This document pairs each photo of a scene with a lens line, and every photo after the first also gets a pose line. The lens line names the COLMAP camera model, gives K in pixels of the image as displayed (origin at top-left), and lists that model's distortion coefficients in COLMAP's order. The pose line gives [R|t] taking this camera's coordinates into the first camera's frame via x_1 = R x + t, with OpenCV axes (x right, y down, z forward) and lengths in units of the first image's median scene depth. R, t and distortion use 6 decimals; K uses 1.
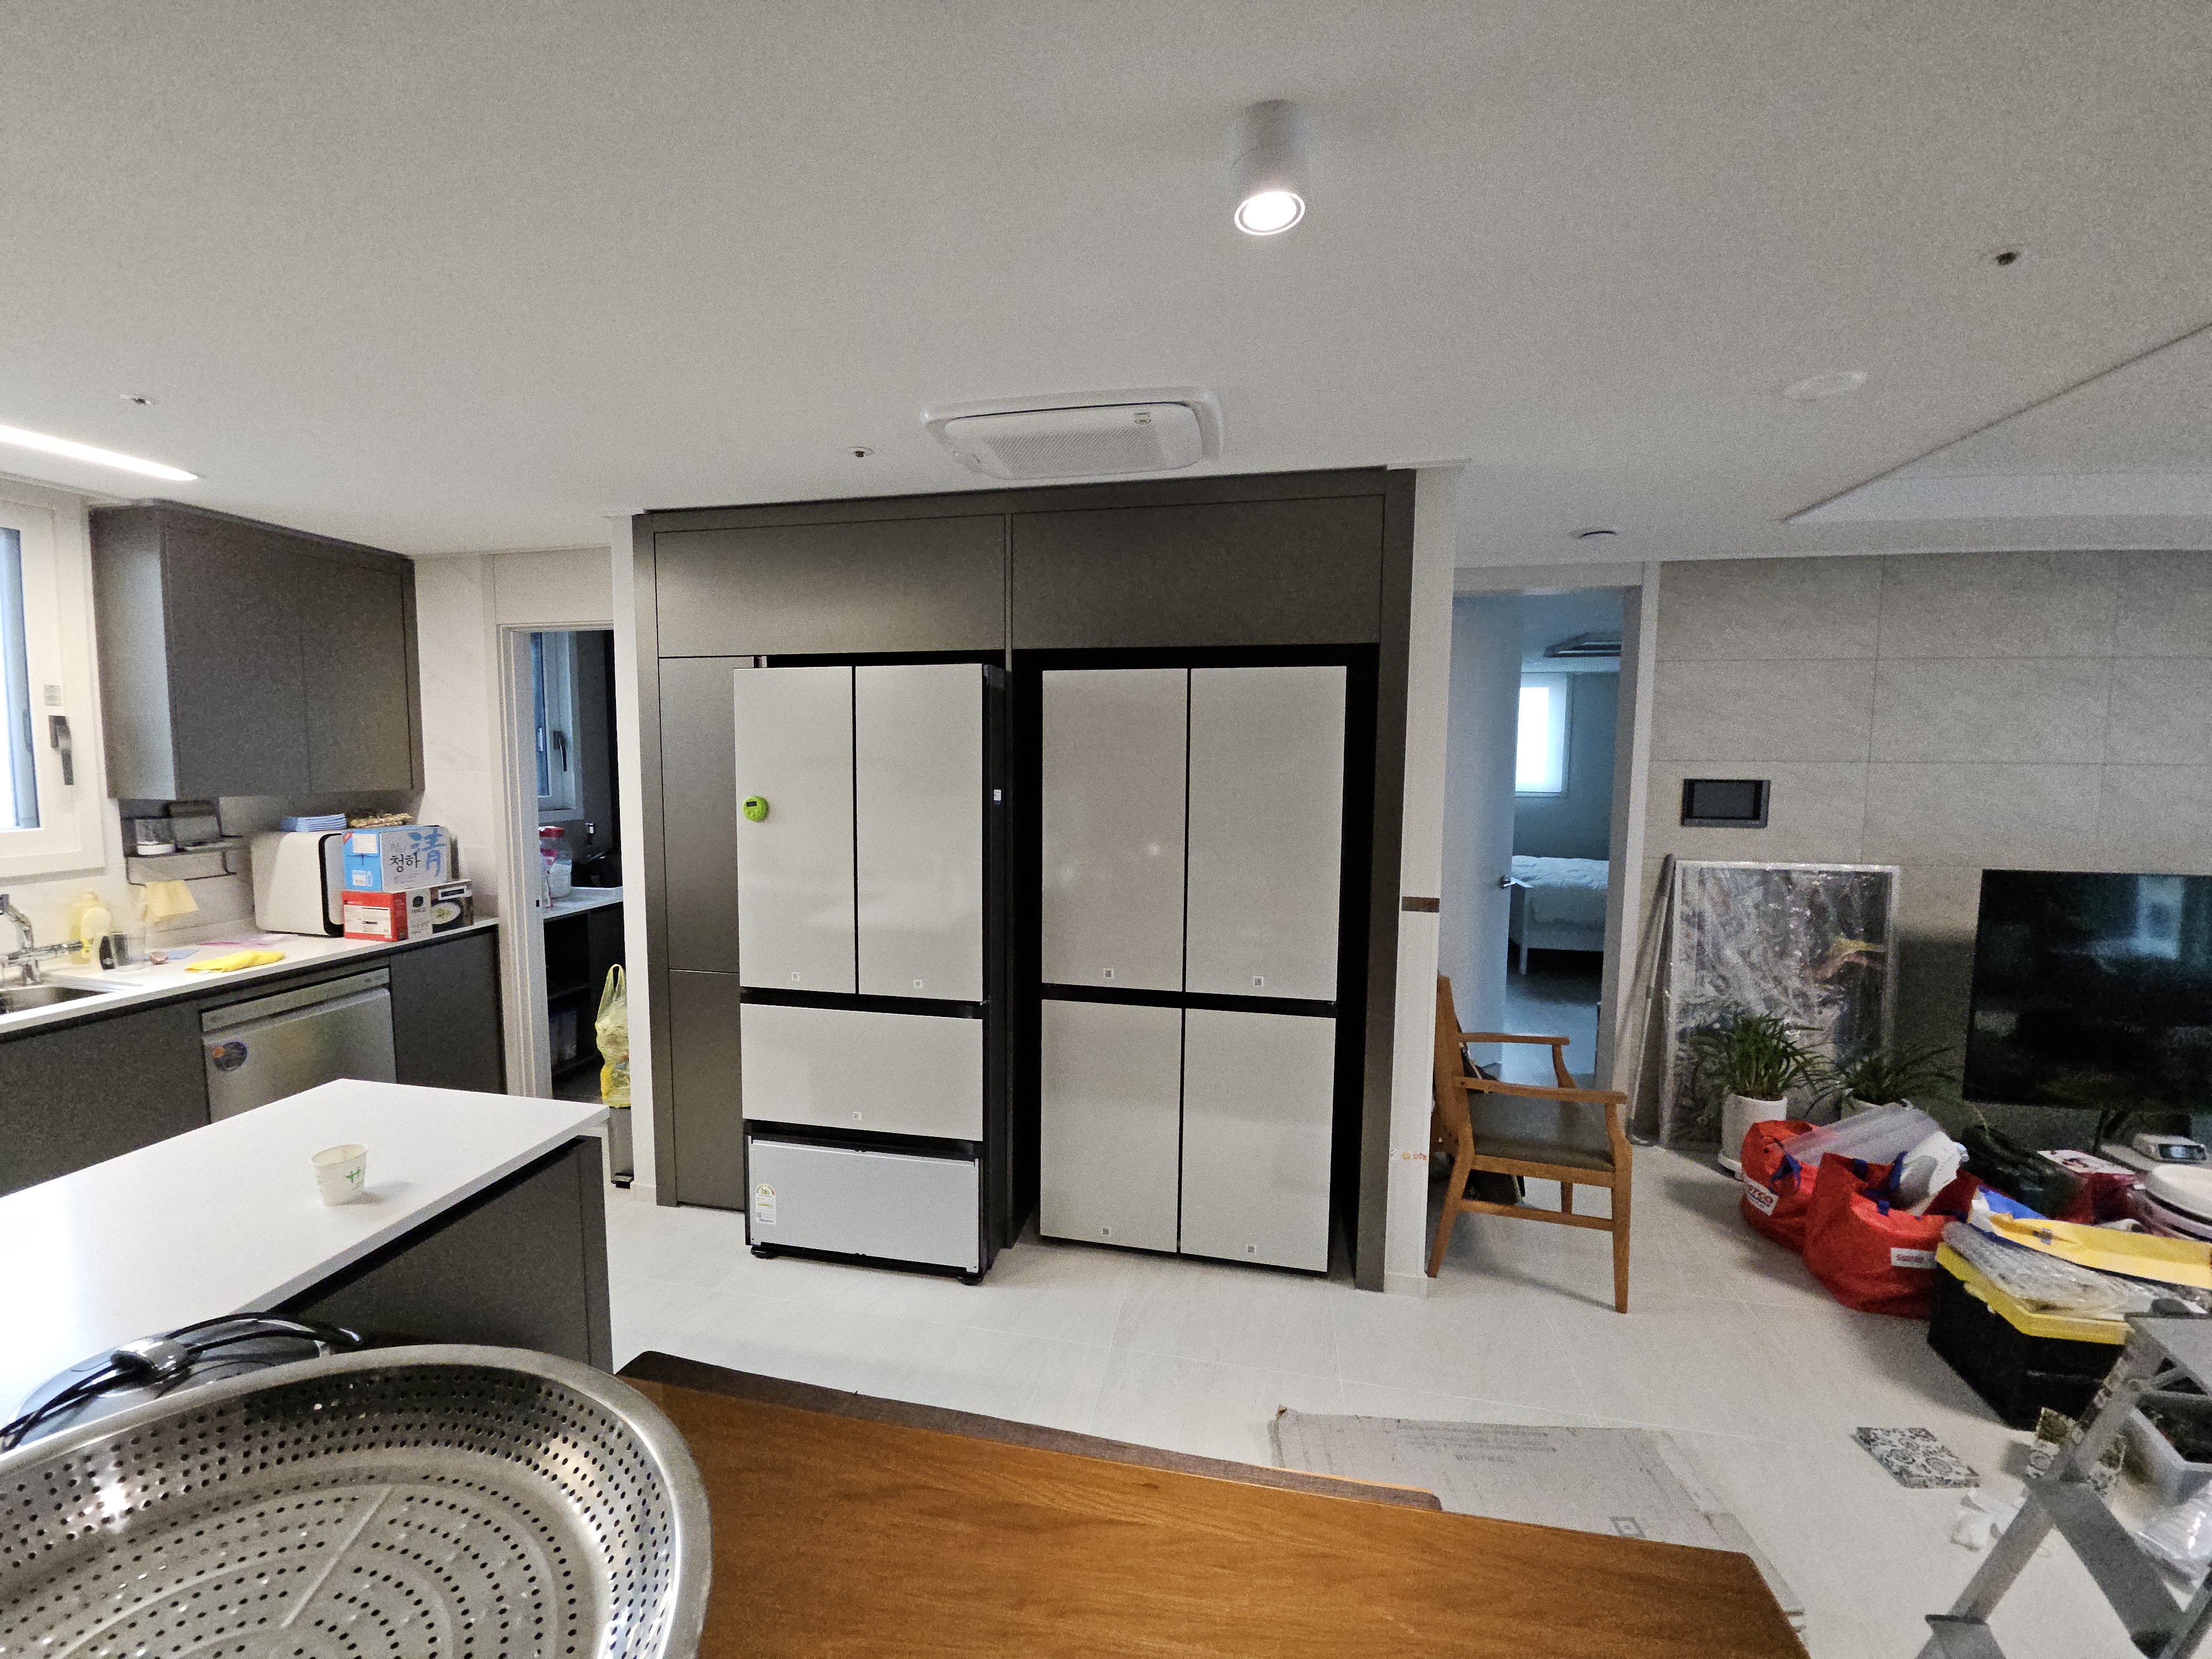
lens RADIAL K [[879.0, 0, 1080.1], [0, 879.0, 830.8], [0, 0, 1]] dist [-0.000755, -0.011519]
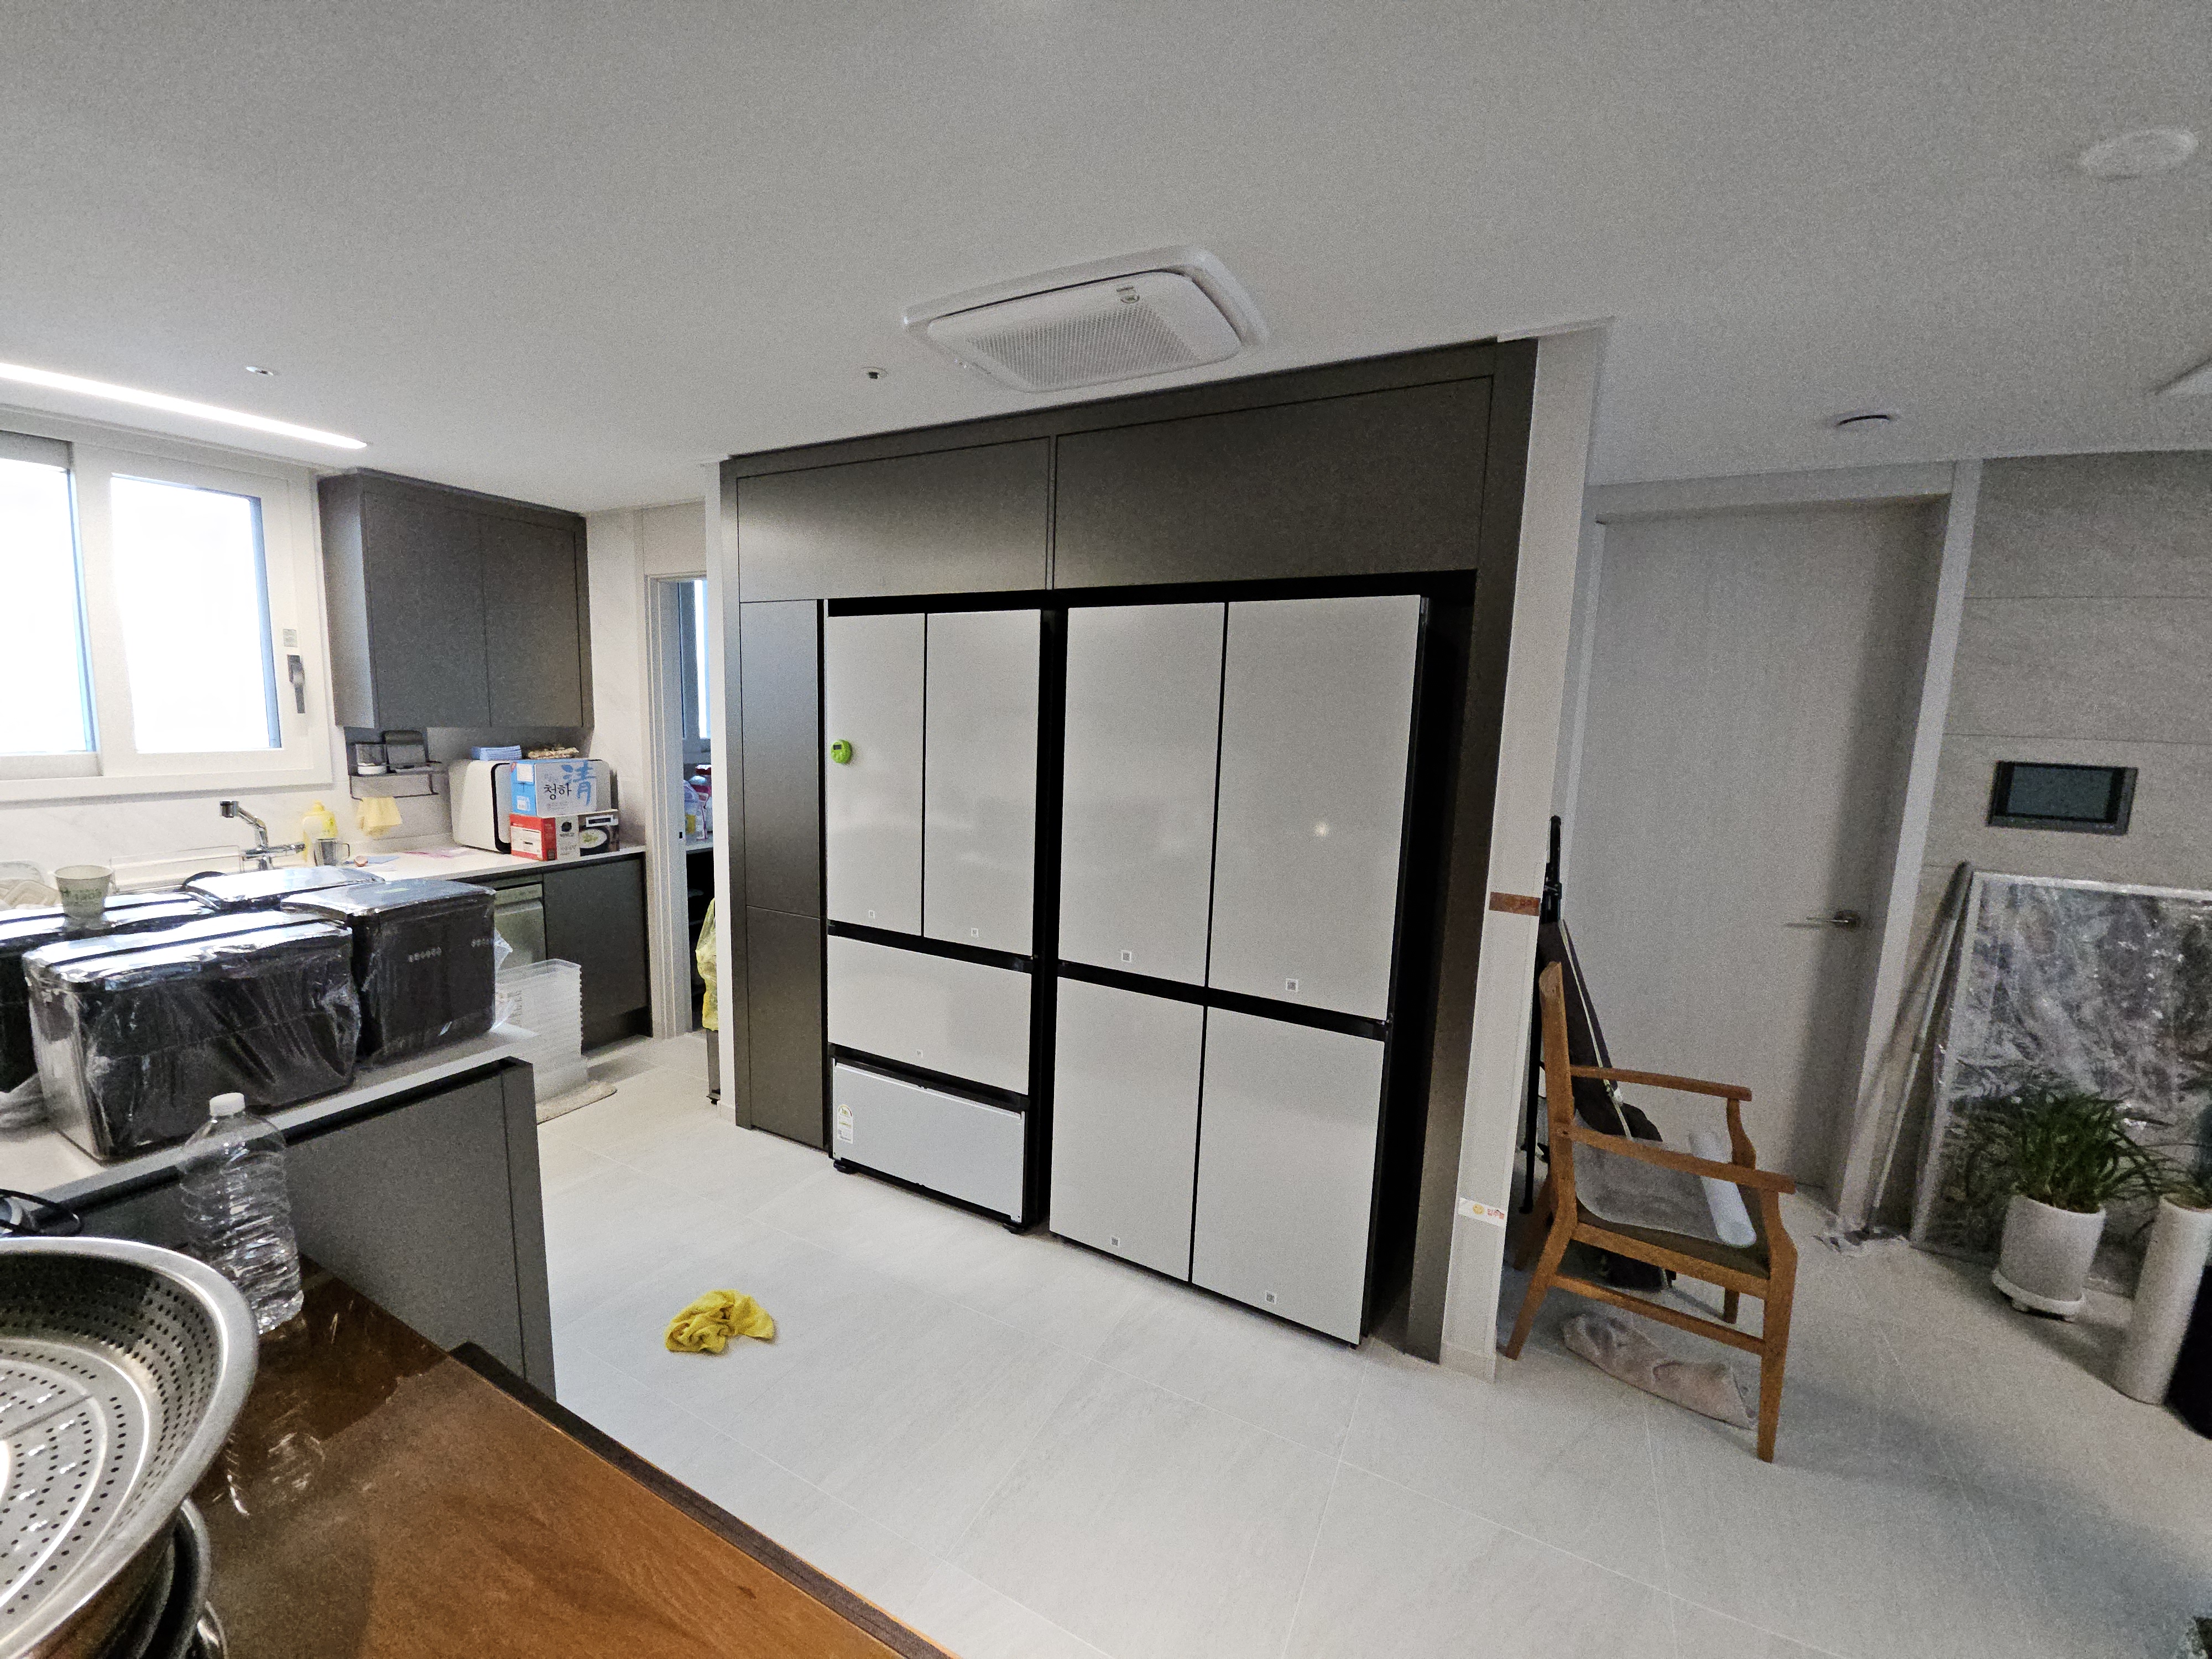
lens RADIAL K [[879.0, 0, 1080.1], [0, 879.0, 830.8], [0, 0, 1]] dist [-0.000755, -0.011519]
pose [[0.959227, 0.059831, -0.276231, 0.177985], [-0.046780, 0.997466, 0.053600, -0.004704], [0.278738, -0.038493, 0.959595, 0.105978]]
